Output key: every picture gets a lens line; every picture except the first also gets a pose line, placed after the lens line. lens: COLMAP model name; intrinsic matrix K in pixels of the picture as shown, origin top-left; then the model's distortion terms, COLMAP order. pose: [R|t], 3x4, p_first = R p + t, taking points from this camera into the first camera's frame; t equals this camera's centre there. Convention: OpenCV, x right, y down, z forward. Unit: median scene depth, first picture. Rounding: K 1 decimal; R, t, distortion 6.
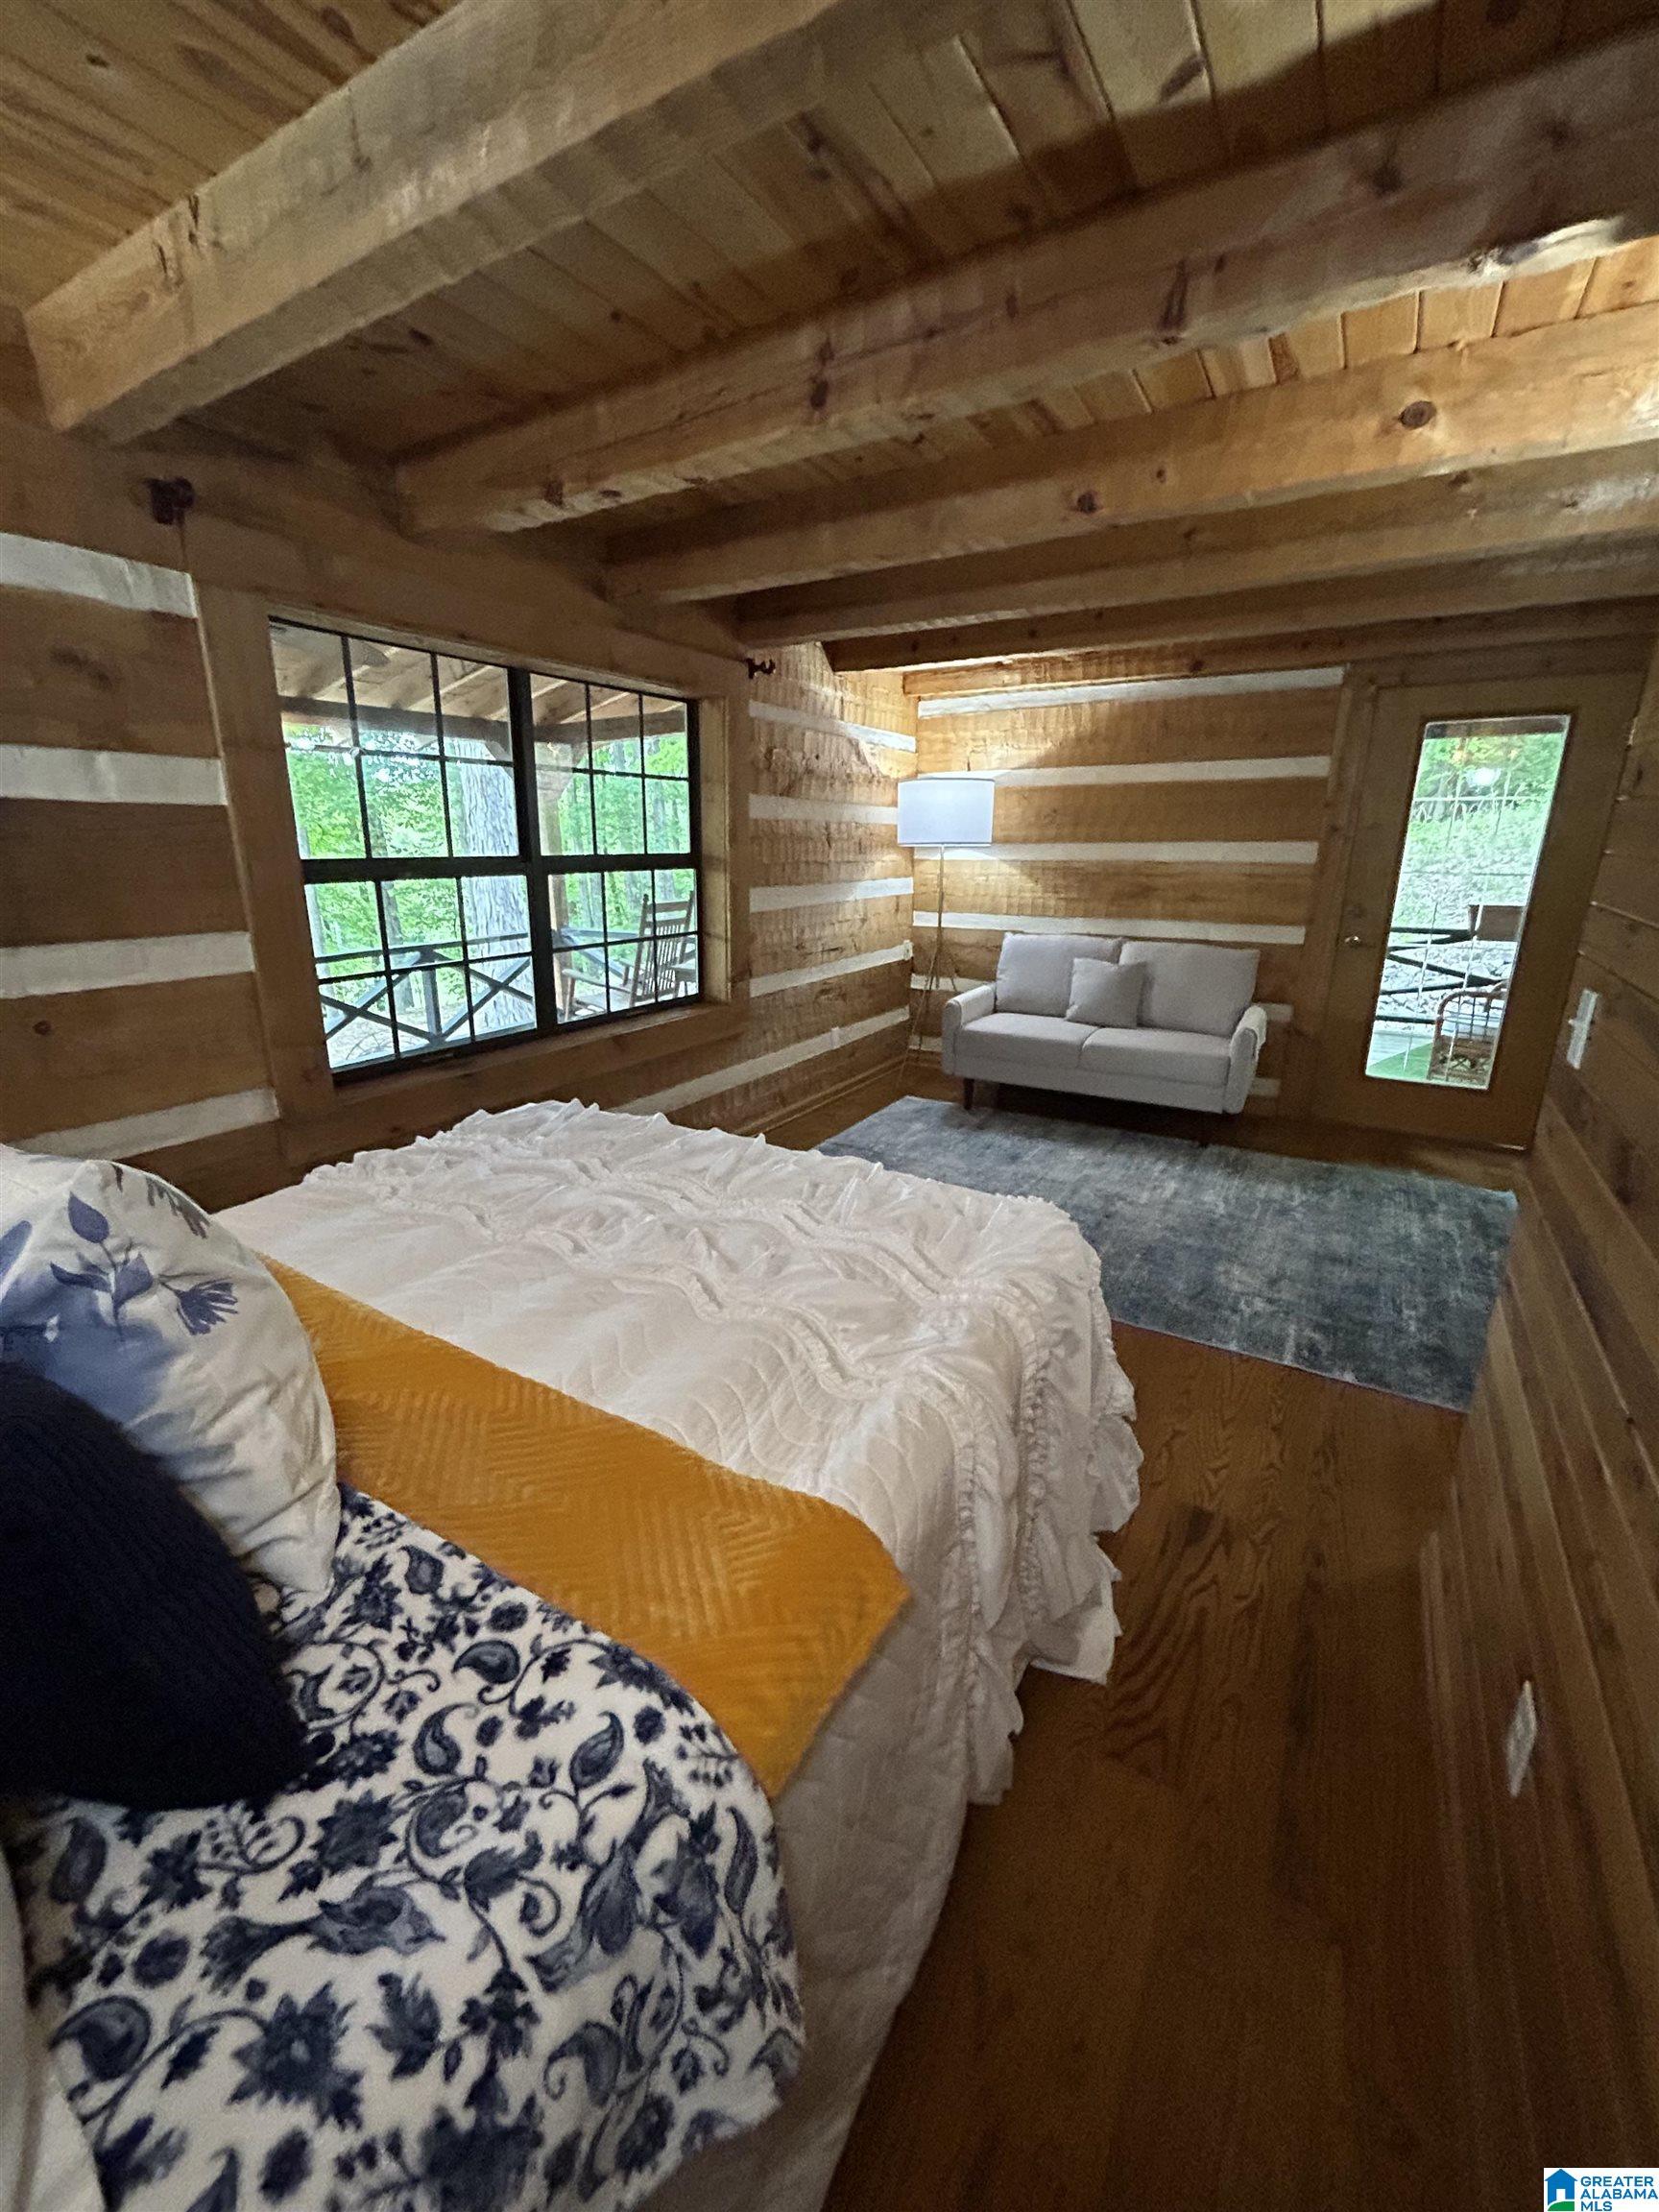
lens RADIAL K [[885.6, 0, 831.5], [0, 885.6, 1111.0], [0, 0, 1]] dist [0.004374, 0.001229]
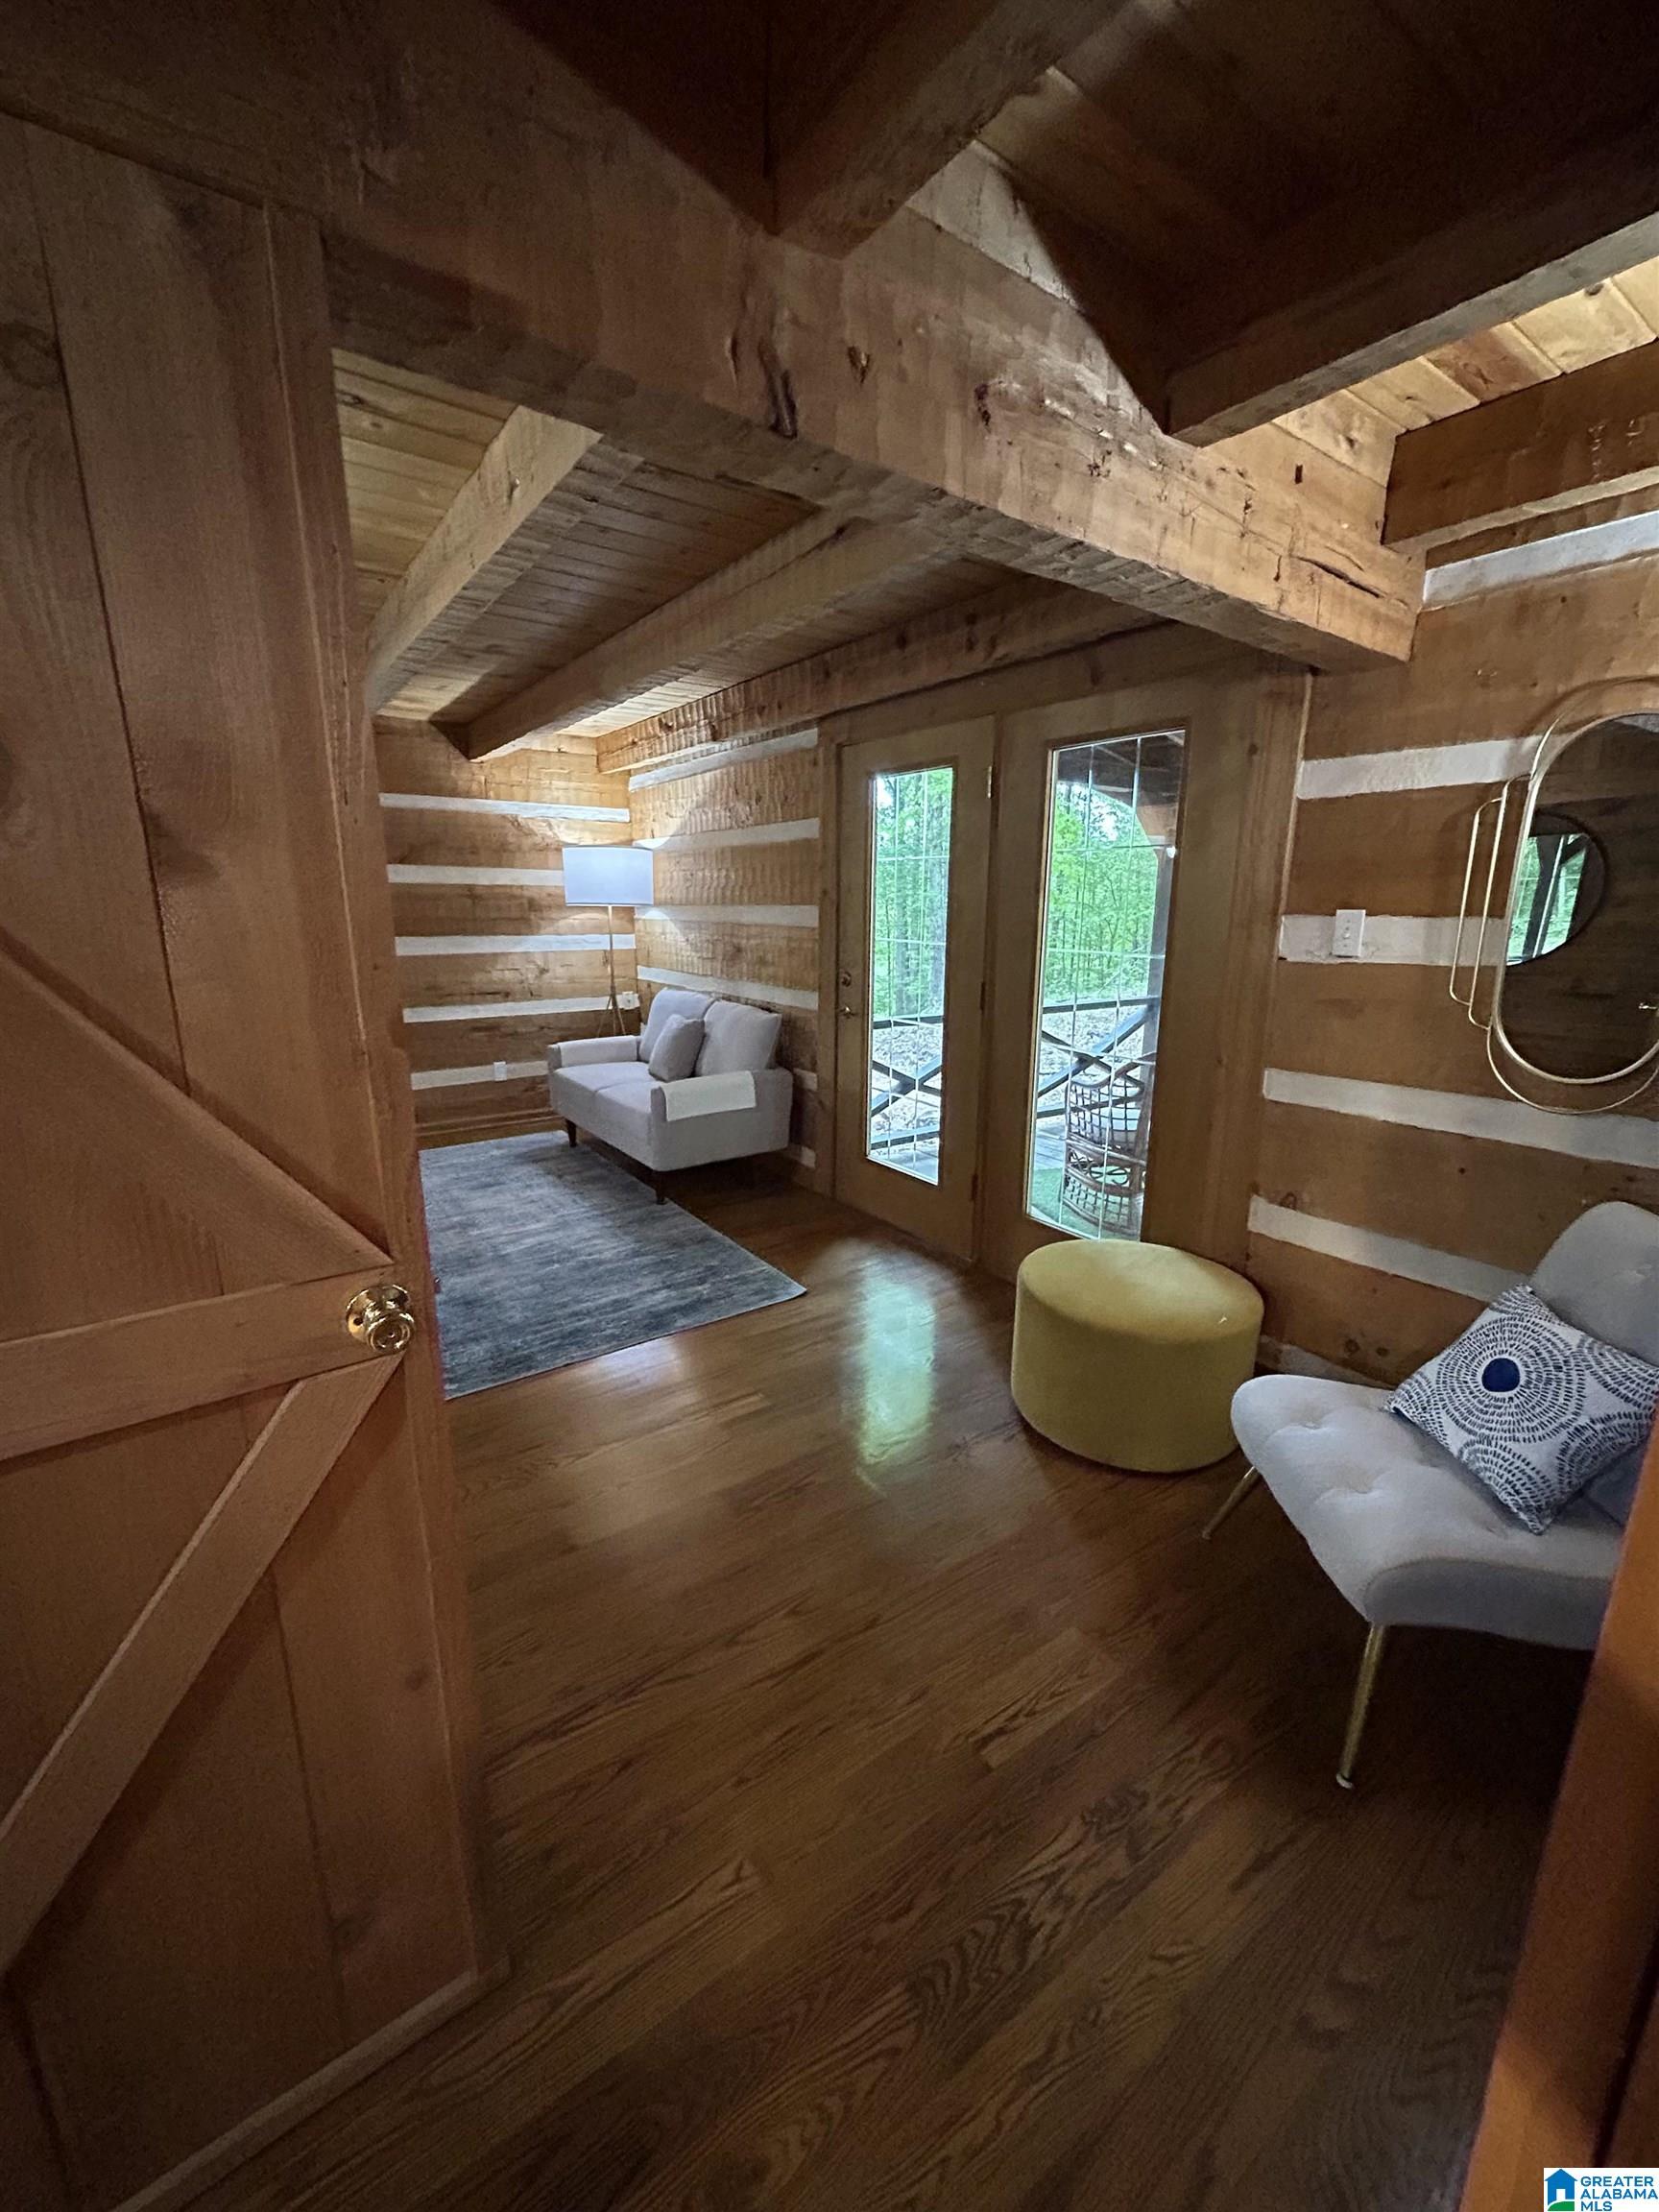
lens RADIAL K [[885.6, 0, 830.5], [0, 885.6, 1103.6], [0, 0, 1]] dist [0.004374, 0.001229]
pose [[0.910050, 0.099040, -0.402492, 0.922780], [-0.128098, 0.990701, -0.045857, -0.046305], [0.394207, 0.093290, 0.914274, 0.142147]]
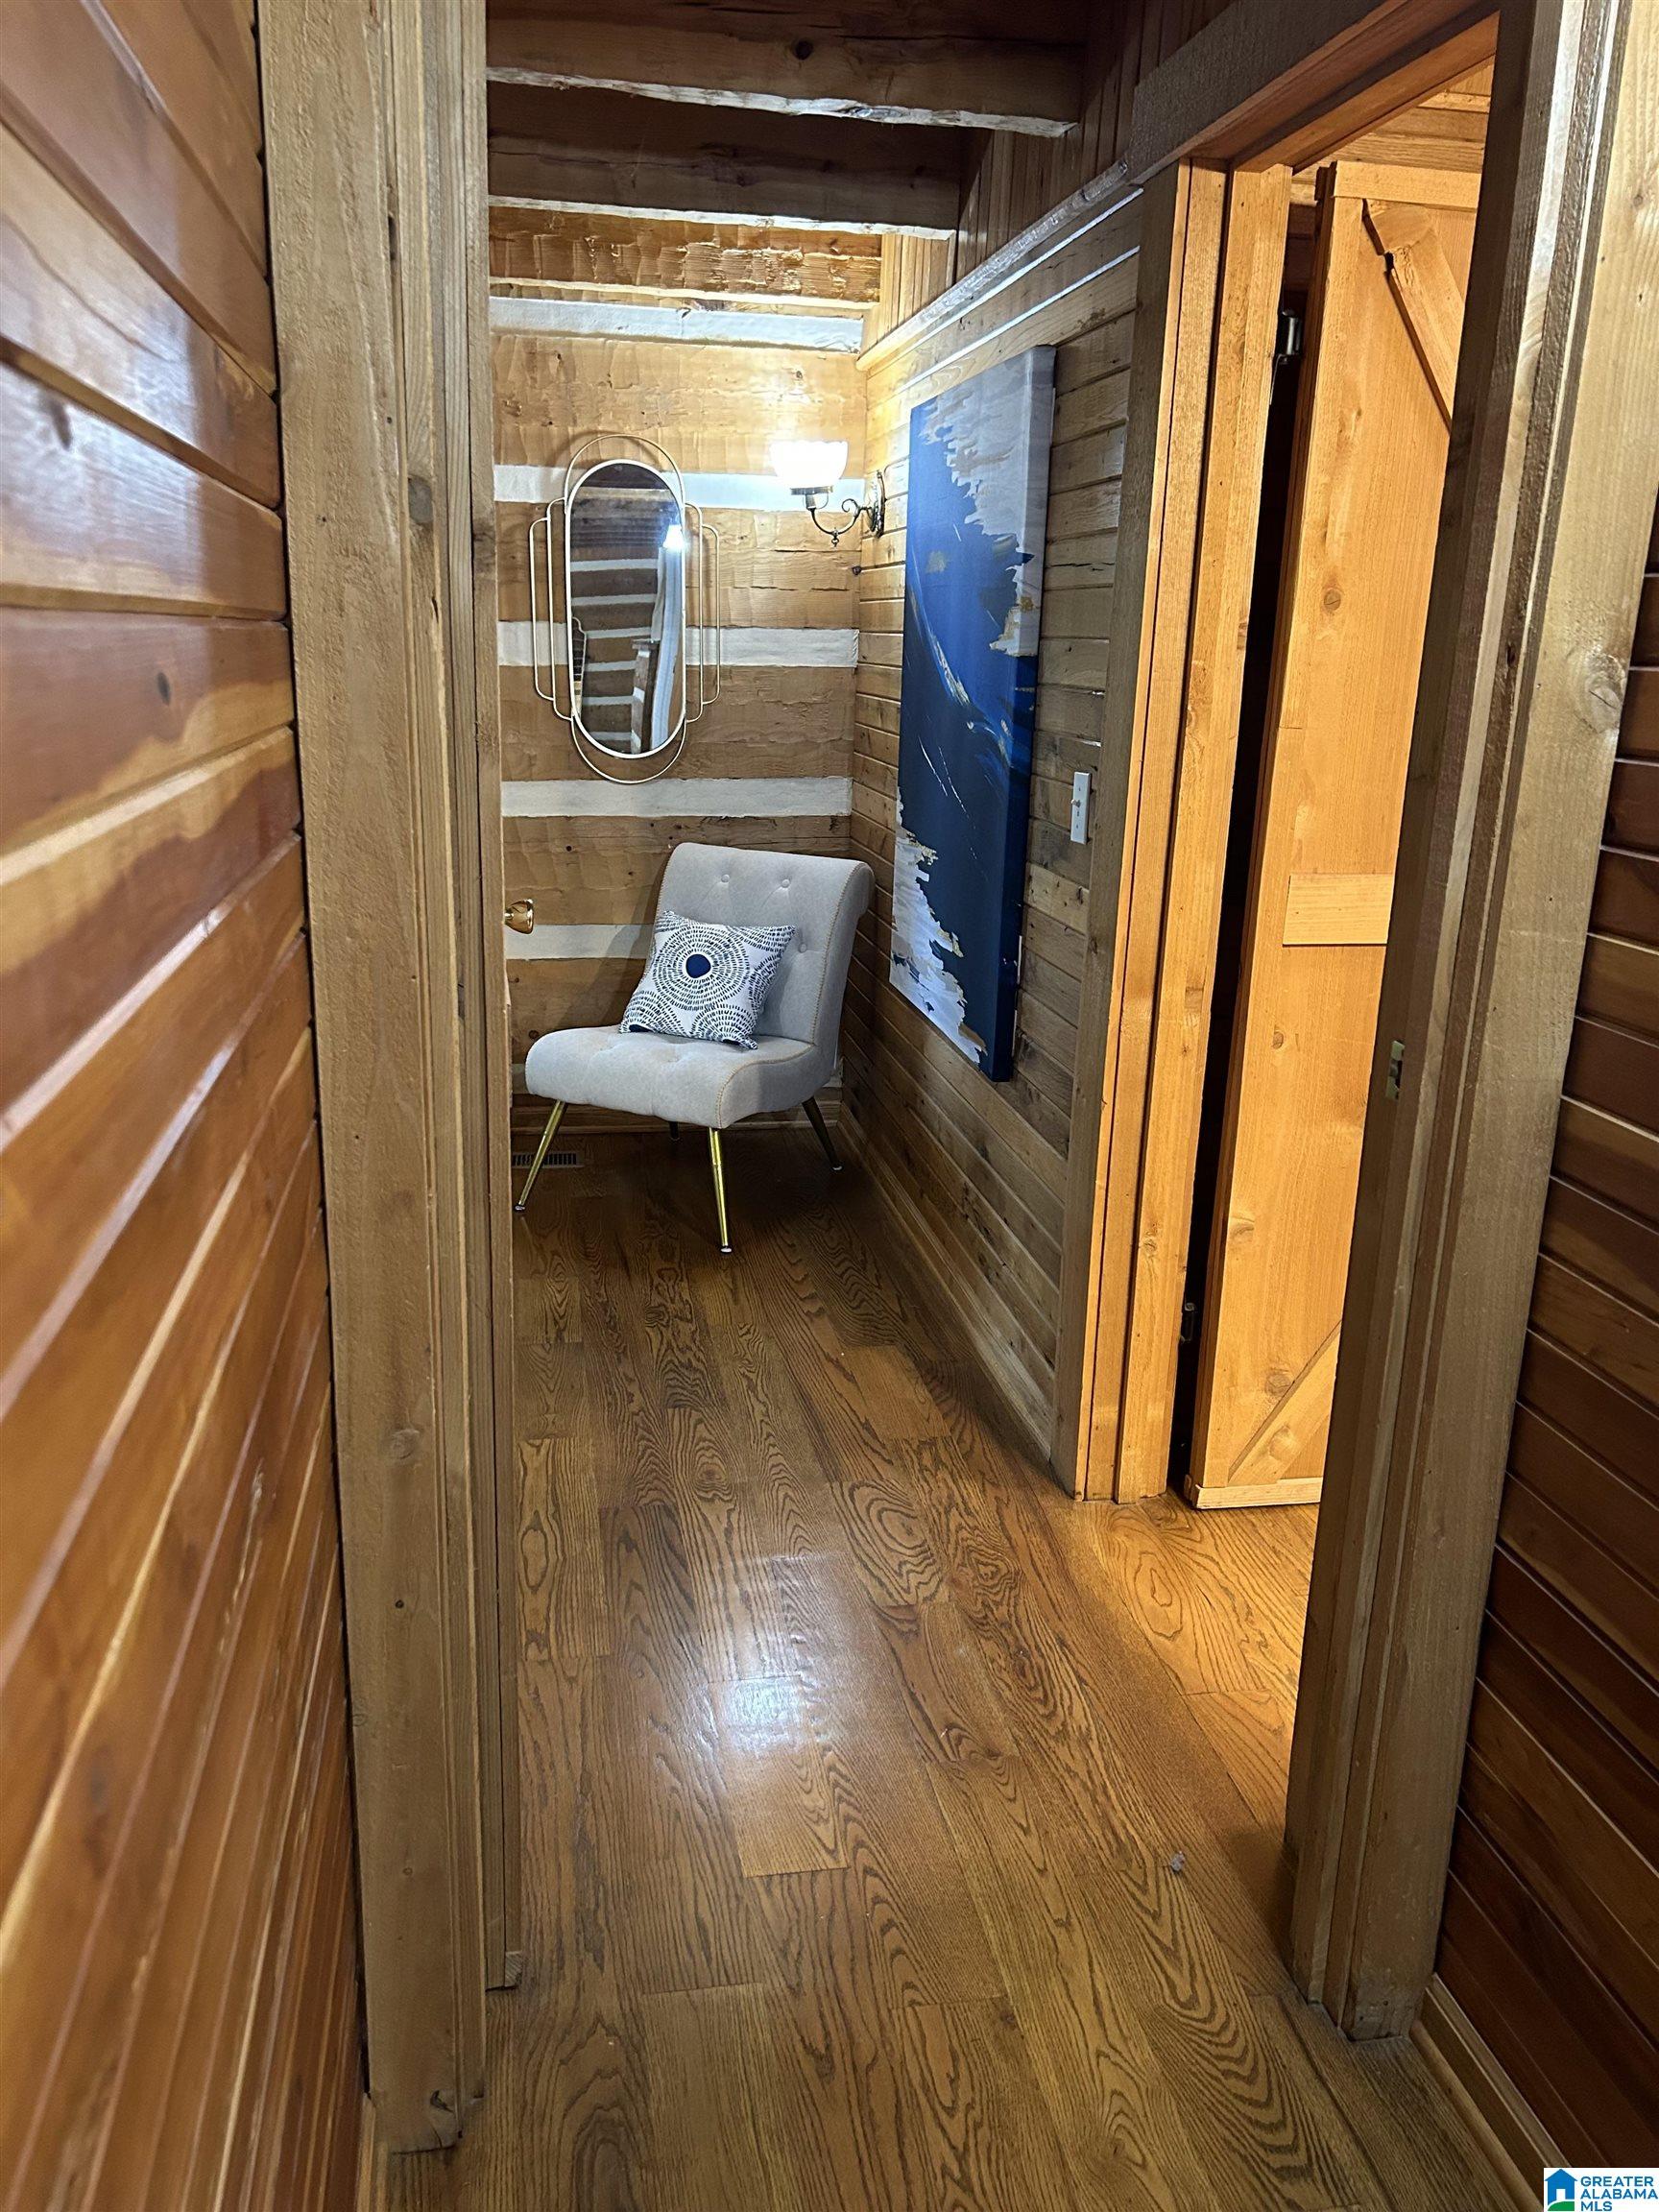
lens RADIAL K [[1665.1, 0, 828.8], [0, 1665.1, 1106.8], [0, 0, 1]] dist [0.012371, 0.001448]
pose [[0.761007, -0.153378, 0.630352, 0.505020], [0.173584, 0.984363, 0.029954, 0.073304], [-0.625089, 0.086624, 0.775732, -0.154070]]
